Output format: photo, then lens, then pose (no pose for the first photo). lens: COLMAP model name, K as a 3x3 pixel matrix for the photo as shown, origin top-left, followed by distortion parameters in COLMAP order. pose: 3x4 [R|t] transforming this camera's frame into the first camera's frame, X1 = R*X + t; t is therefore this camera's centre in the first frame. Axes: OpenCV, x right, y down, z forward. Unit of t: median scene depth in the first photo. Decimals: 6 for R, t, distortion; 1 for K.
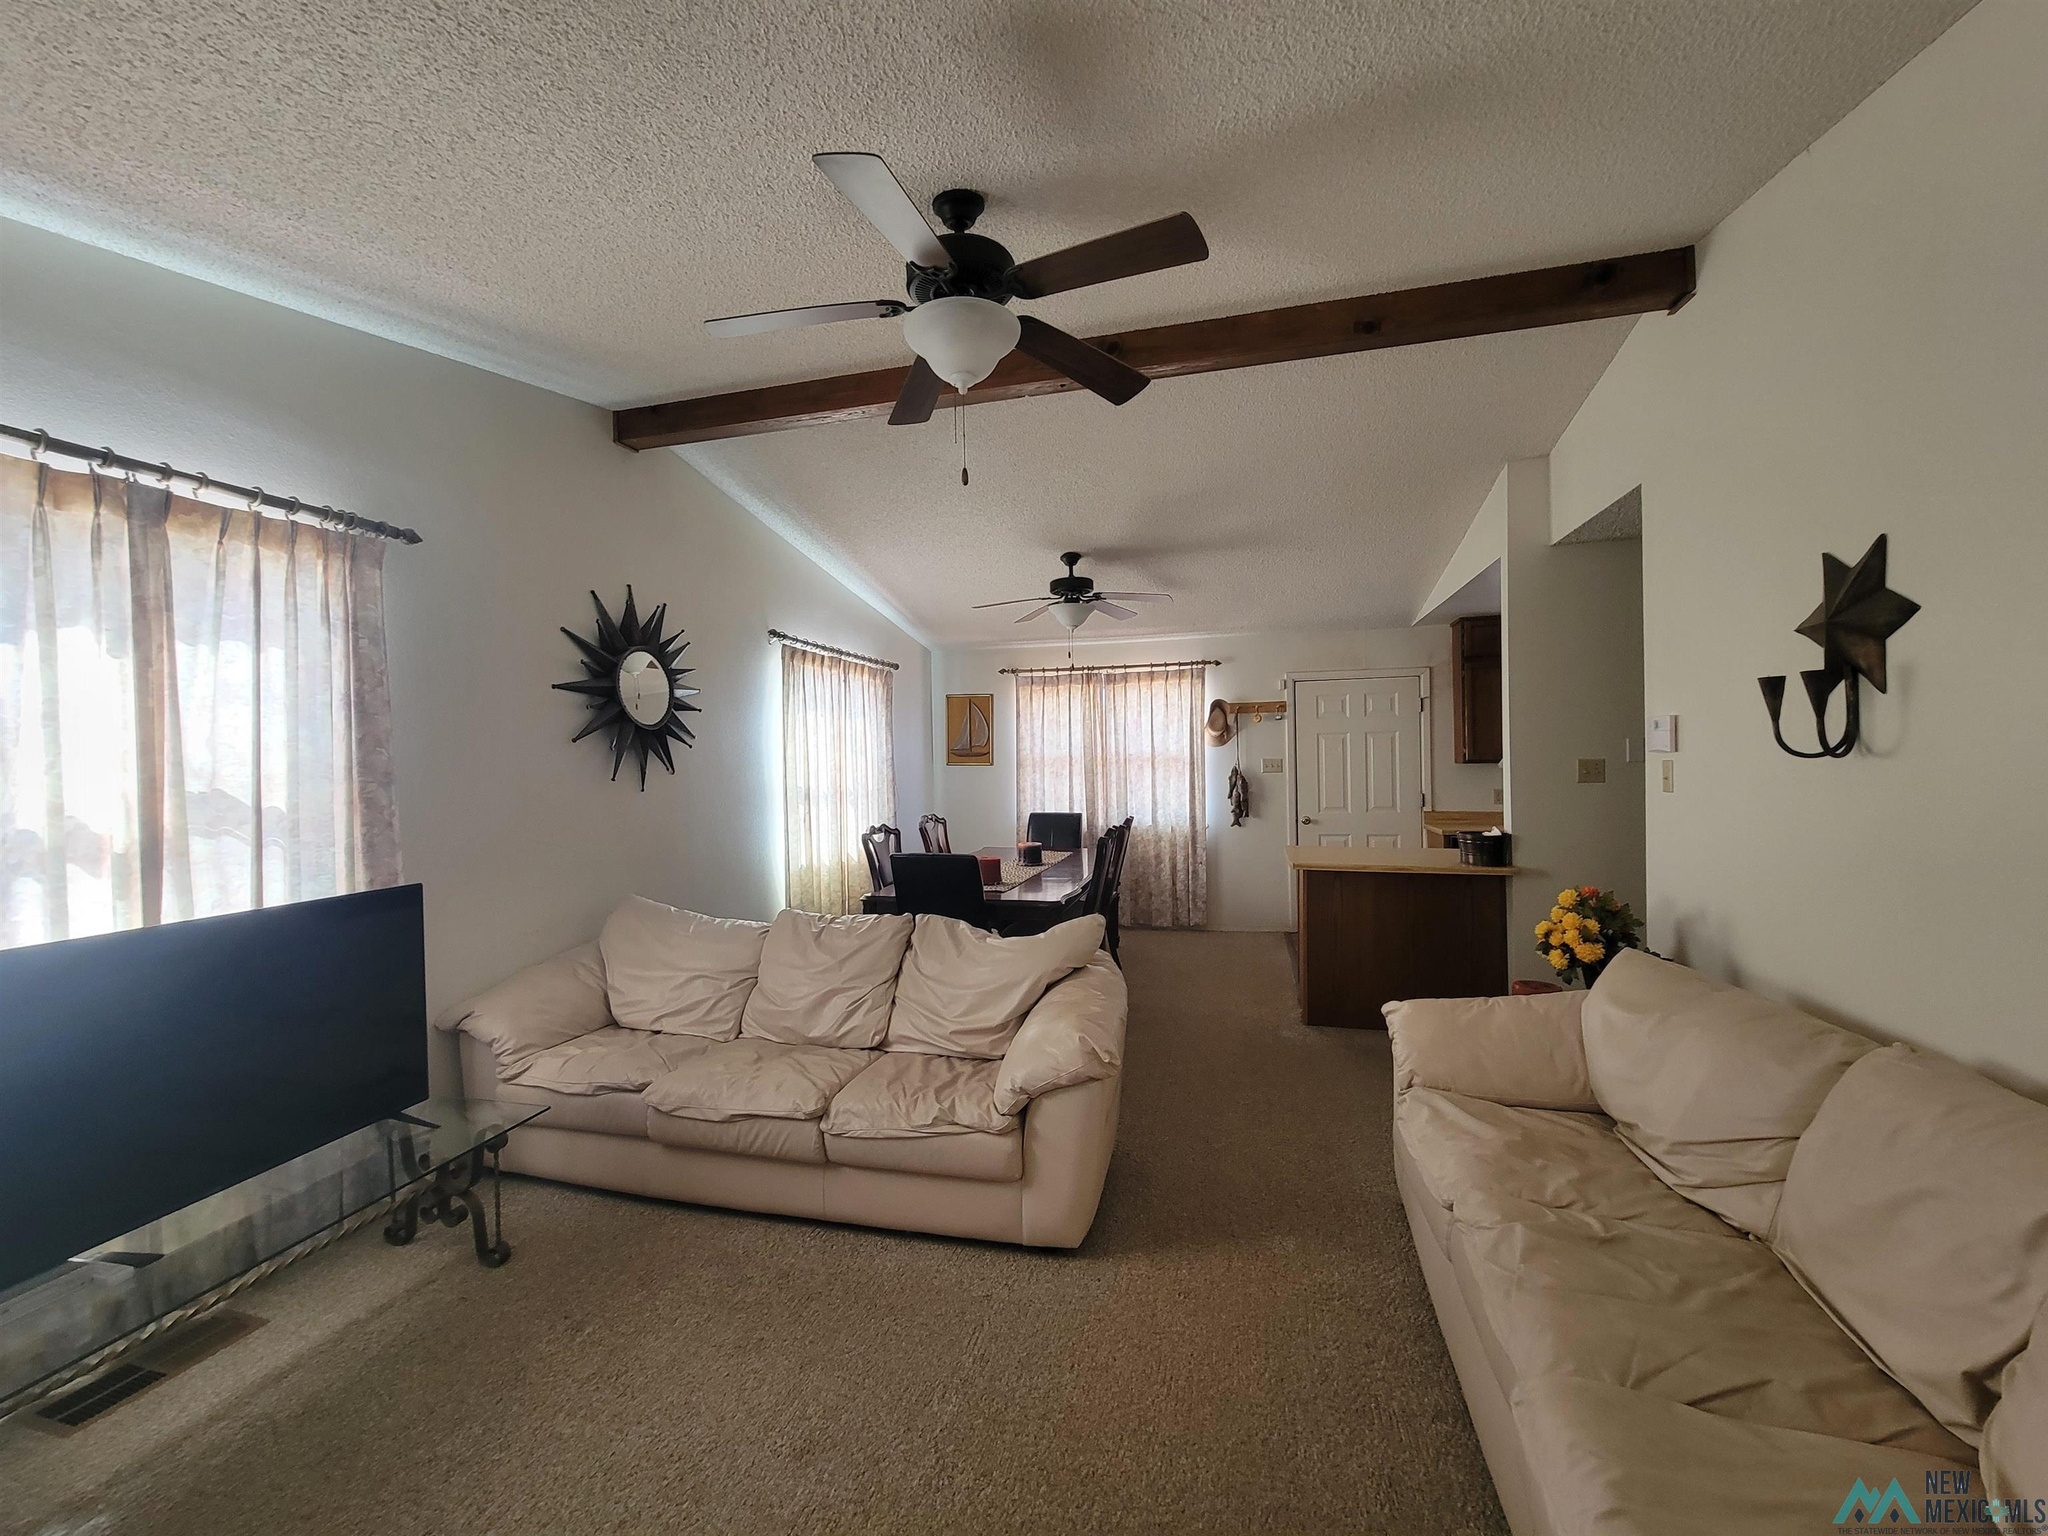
lens RADIAL K [[835.1, 0, 1014.8], [0, 835.1, 768.1], [0, 0, 1]] dist [0.000680, 0.000870]
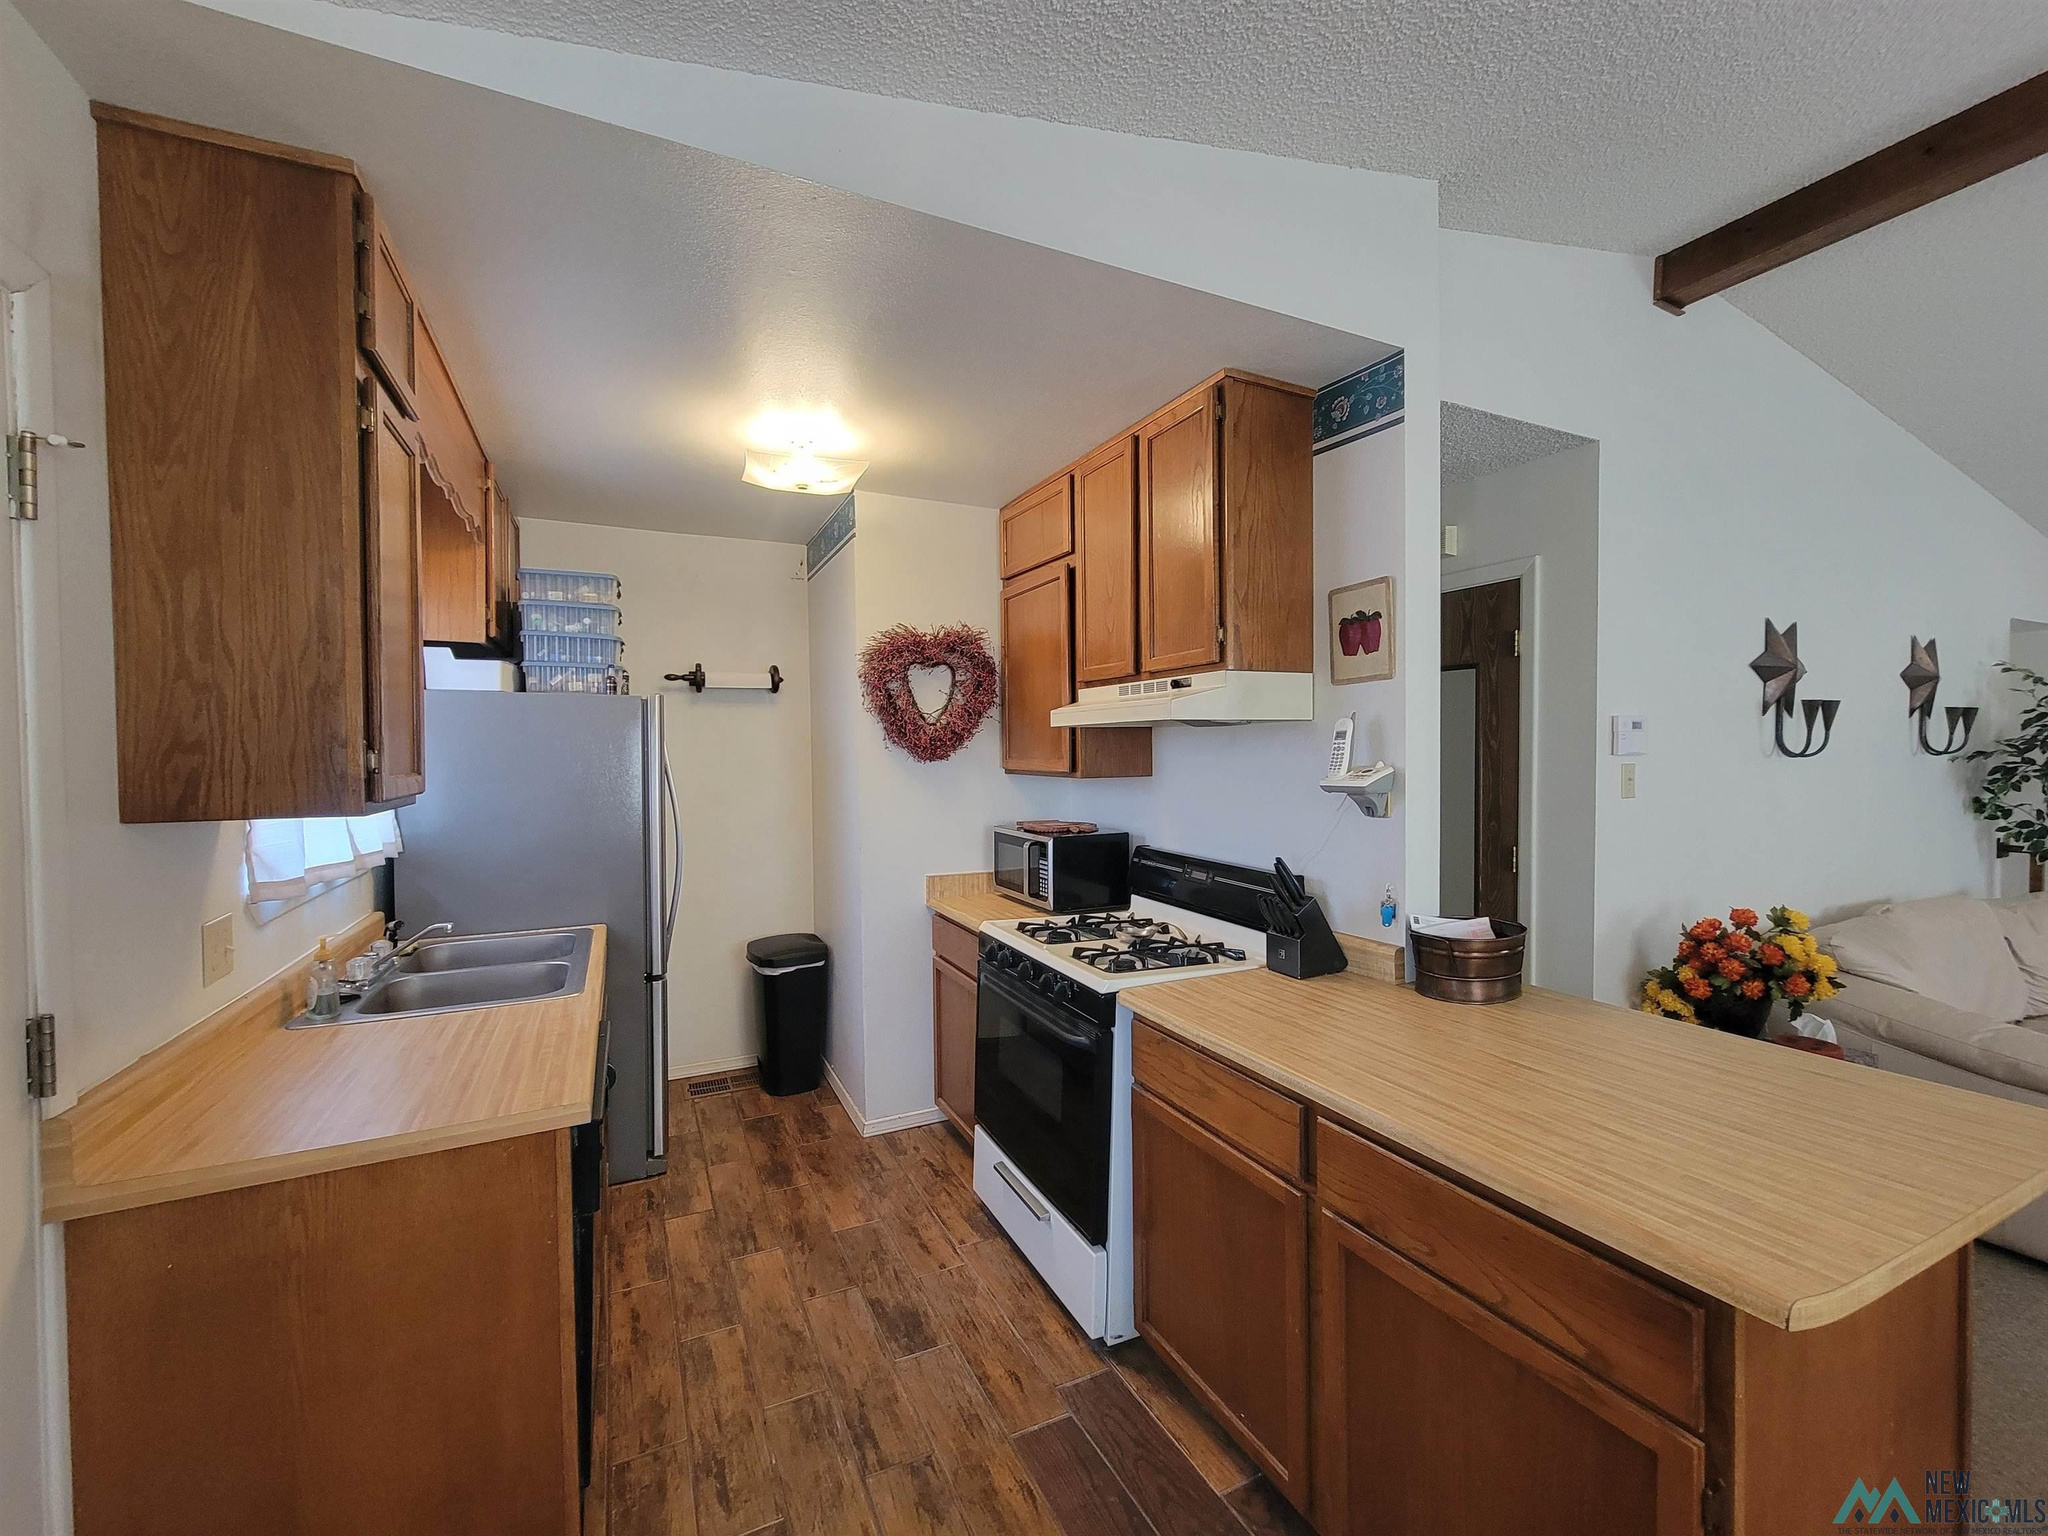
lens RADIAL K [[835.1, 0, 1019.6], [0, 835.1, 767.7], [0, 0, 1]] dist [0.000680, 0.000870]
pose [[-0.657429, 0.007332, 0.753481, 0.224484], [0.025924, 0.999581, 0.012892, -0.014725], [-0.753070, 0.028009, -0.657344, 0.919203]]
